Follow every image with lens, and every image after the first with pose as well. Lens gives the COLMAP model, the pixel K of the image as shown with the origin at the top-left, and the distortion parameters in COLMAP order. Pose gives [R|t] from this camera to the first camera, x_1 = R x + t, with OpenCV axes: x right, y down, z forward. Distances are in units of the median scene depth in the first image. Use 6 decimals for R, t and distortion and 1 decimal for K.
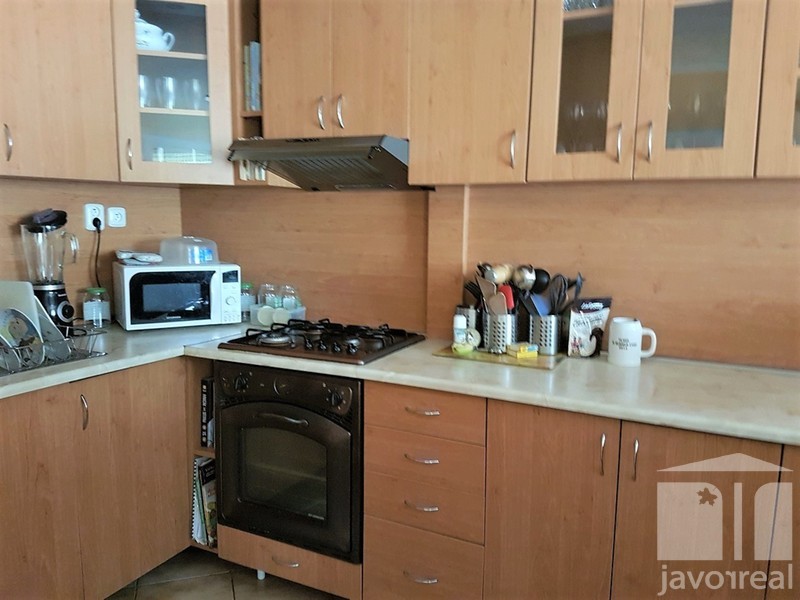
lens RADIAL K [[664.9, 0, 397.1], [0, 664.9, 306.2], [0, 0, 1]] dist [-0.041590, -0.006395]
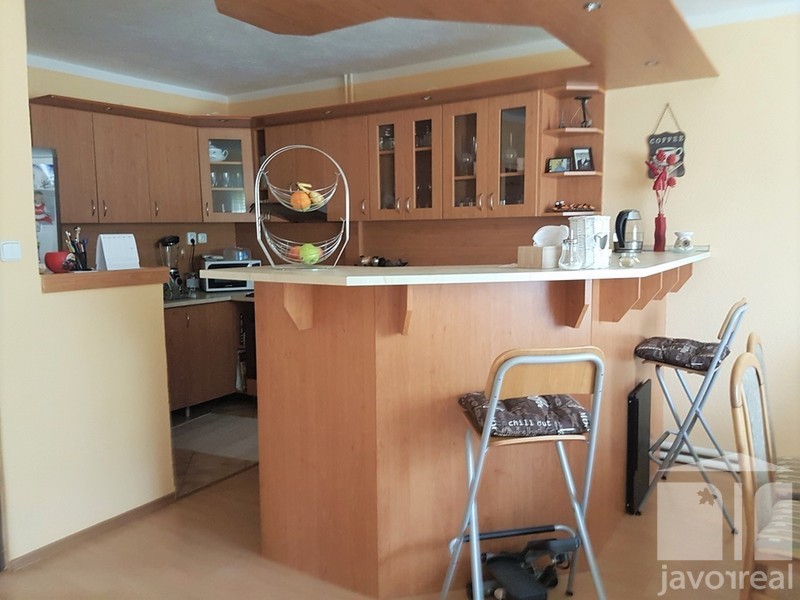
lens RADIAL K [[603.7, 0, 403.3], [0, 603.7, 292.5], [0, 0, 1]] dist [0.009846, -0.004582]
pose [[0.996026, -0.011570, -0.088309, 0.404724], [0.009322, 0.999623, -0.025824, 0.098804], [0.088575, 0.024899, 0.995758, -0.907744]]
